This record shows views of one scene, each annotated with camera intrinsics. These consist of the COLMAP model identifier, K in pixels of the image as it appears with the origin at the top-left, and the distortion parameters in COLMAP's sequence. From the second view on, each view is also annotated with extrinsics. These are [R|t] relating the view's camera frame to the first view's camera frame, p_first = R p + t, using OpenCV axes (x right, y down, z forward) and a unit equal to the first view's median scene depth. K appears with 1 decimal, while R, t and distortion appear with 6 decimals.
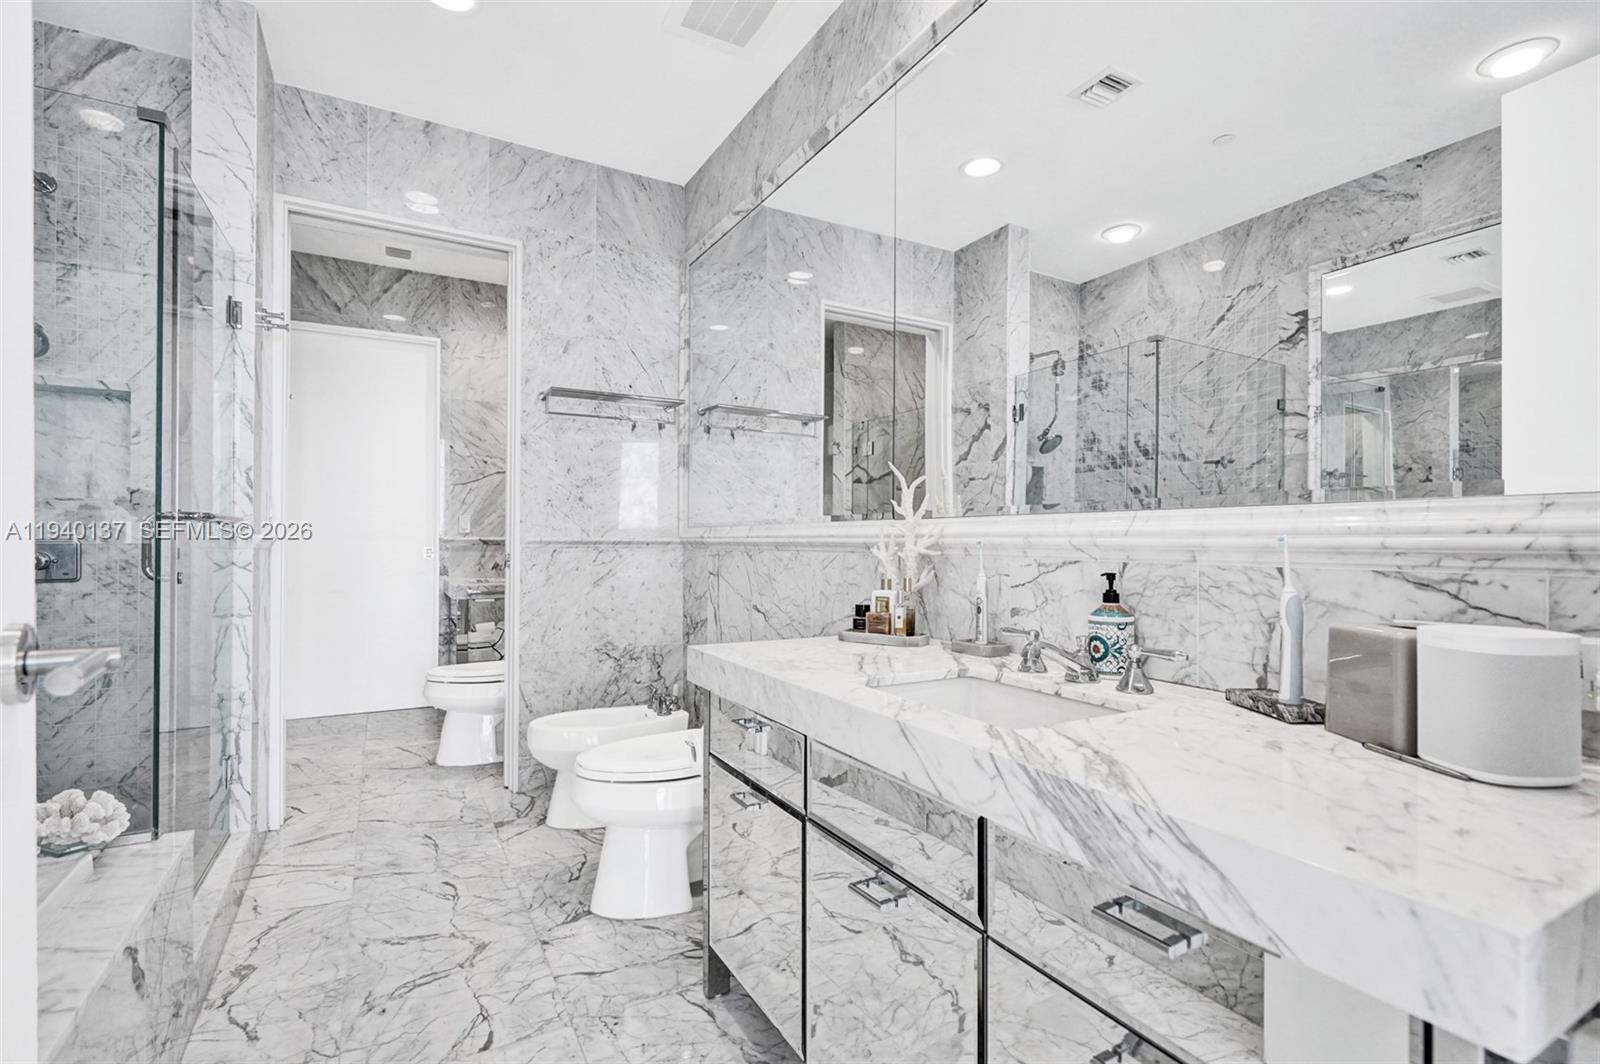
lens RADIAL K [[754.7, 0, 803.7], [0, 754.7, 532.6], [0, 0, 1]] dist [-0.008016, 0.000500]
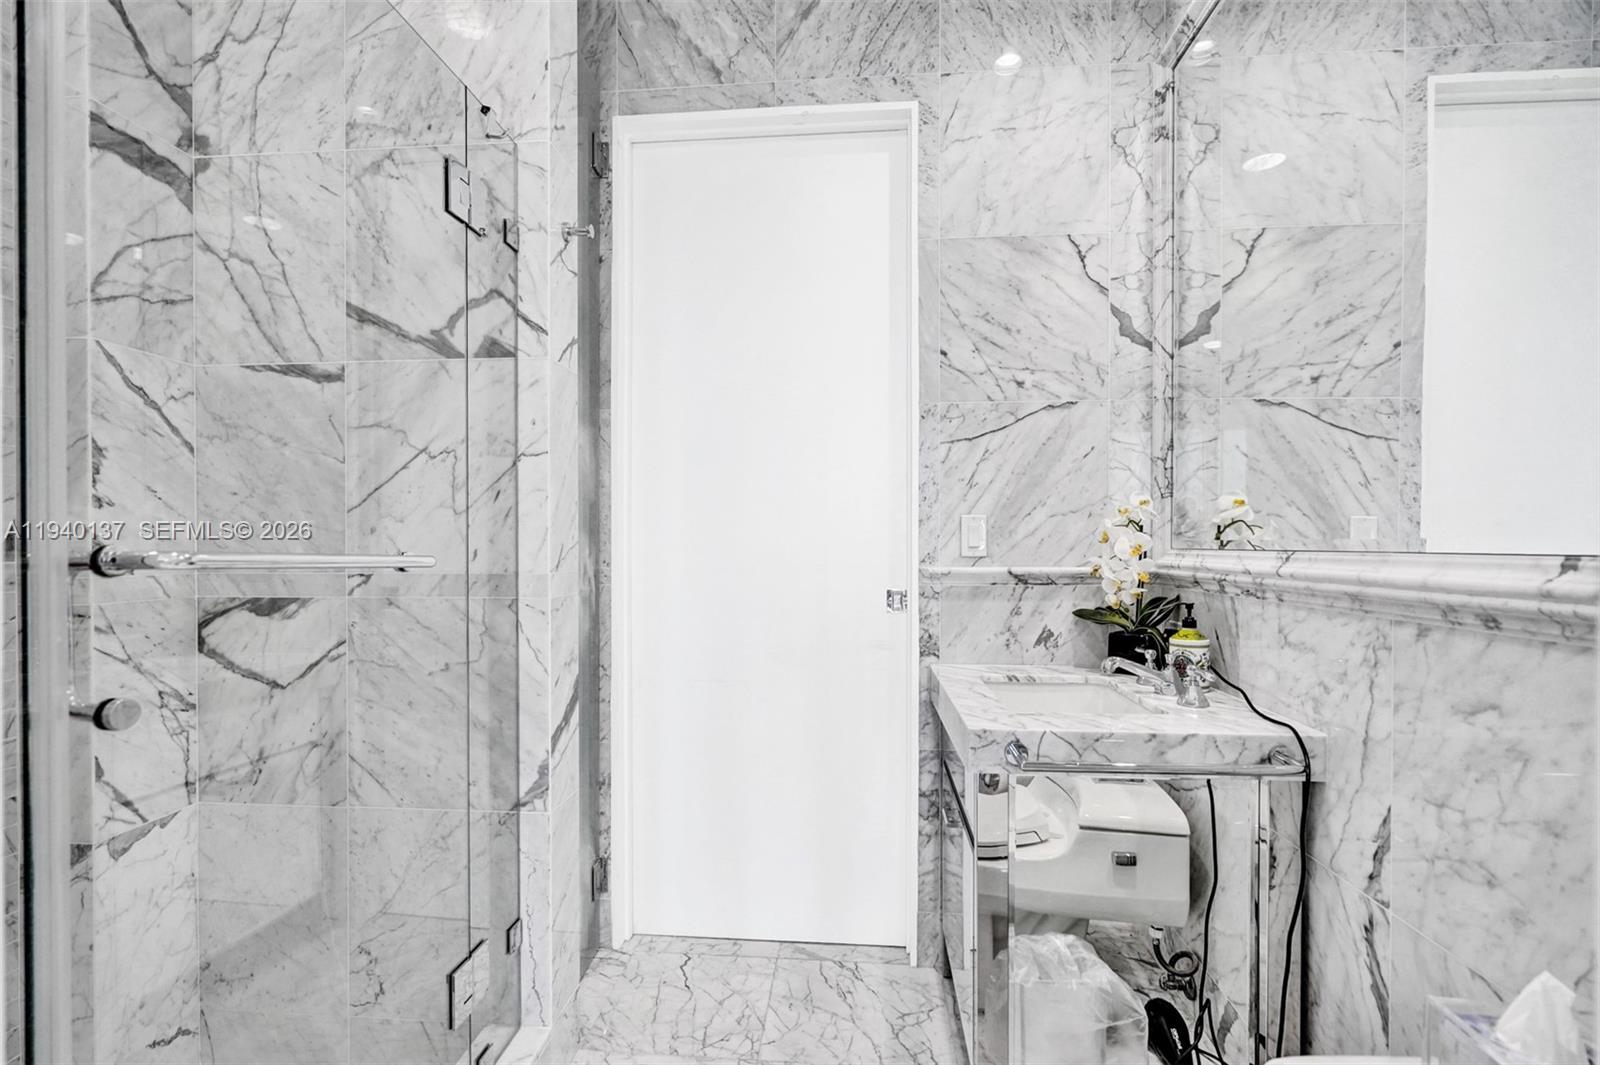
lens RADIAL K [[754.7, 0, 798.3], [0, 754.7, 544.3], [0, 0, 1]] dist [-0.008016, 0.000500]
pose [[0.835230, -0.002329, -0.549896, -0.299720], [0.004328, 0.999988, 0.002338, -0.007302], [0.549884, -0.004333, 0.835230, 0.593826]]
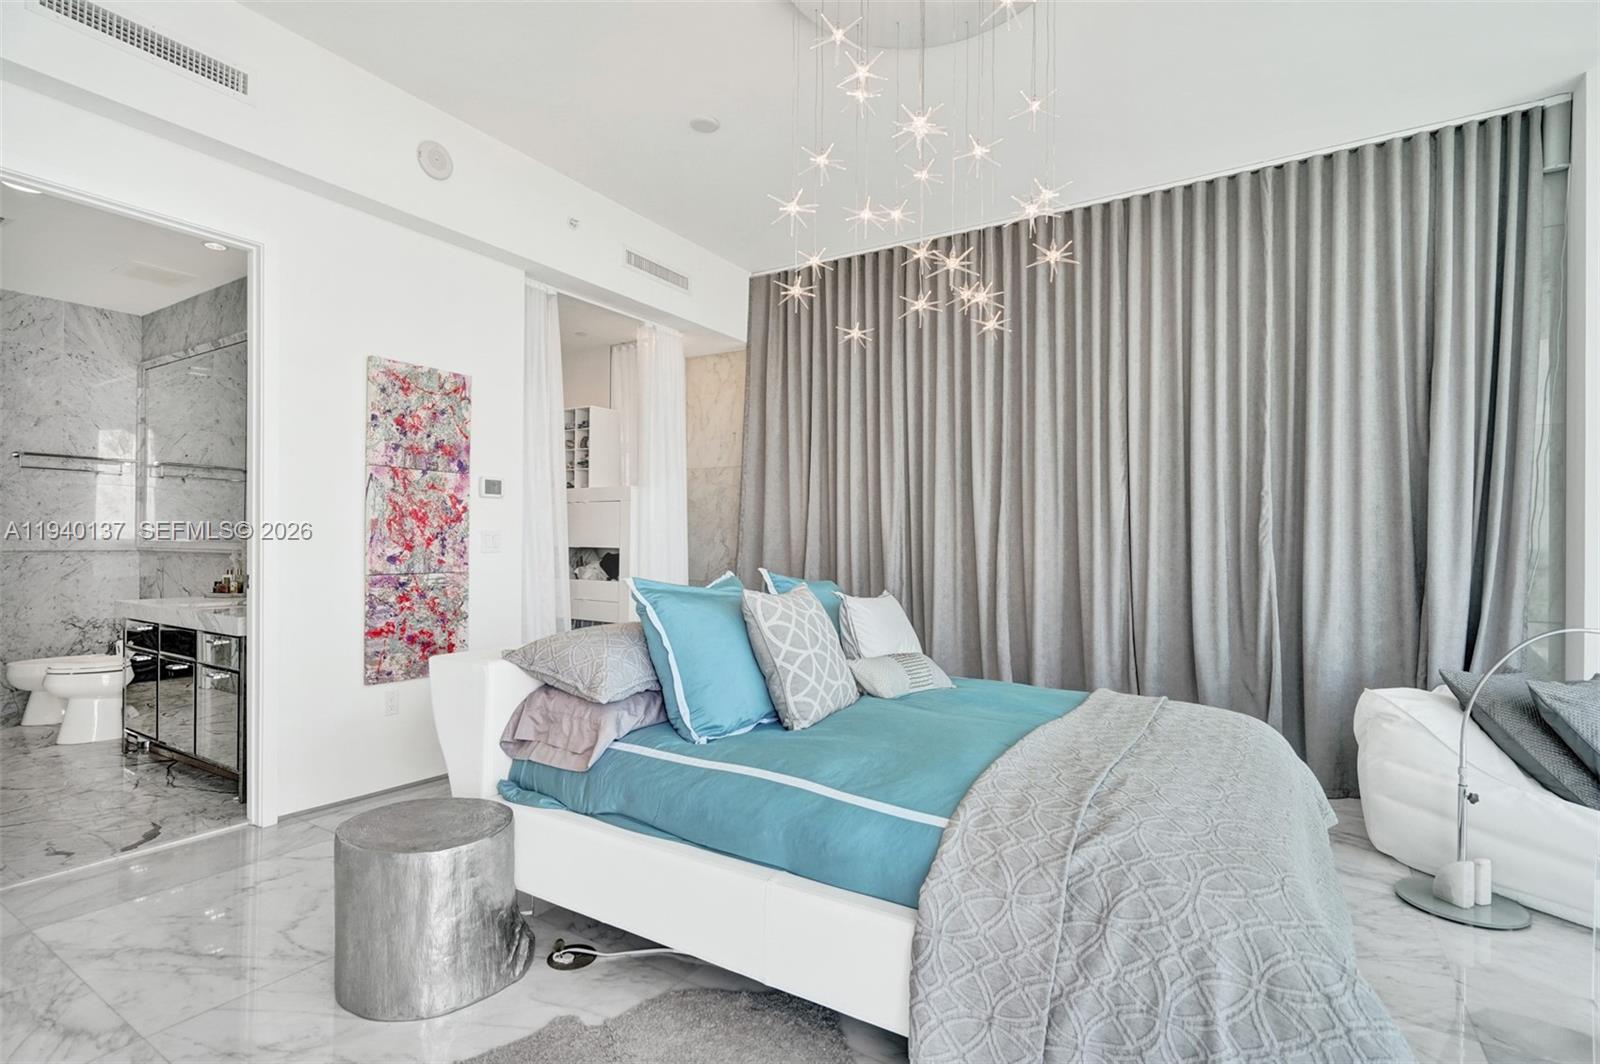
lens RADIAL K [[754.7, 0, 800.1], [0, 754.7, 539.1], [0, 0, 1]] dist [-0.008016, 0.000500]
pose [[0.876859, 0.004465, 0.480727, 0.321134], [-0.009180, 0.999930, 0.007458, -0.038172], [-0.480660, -0.010952, 0.876839, -1.107236]]
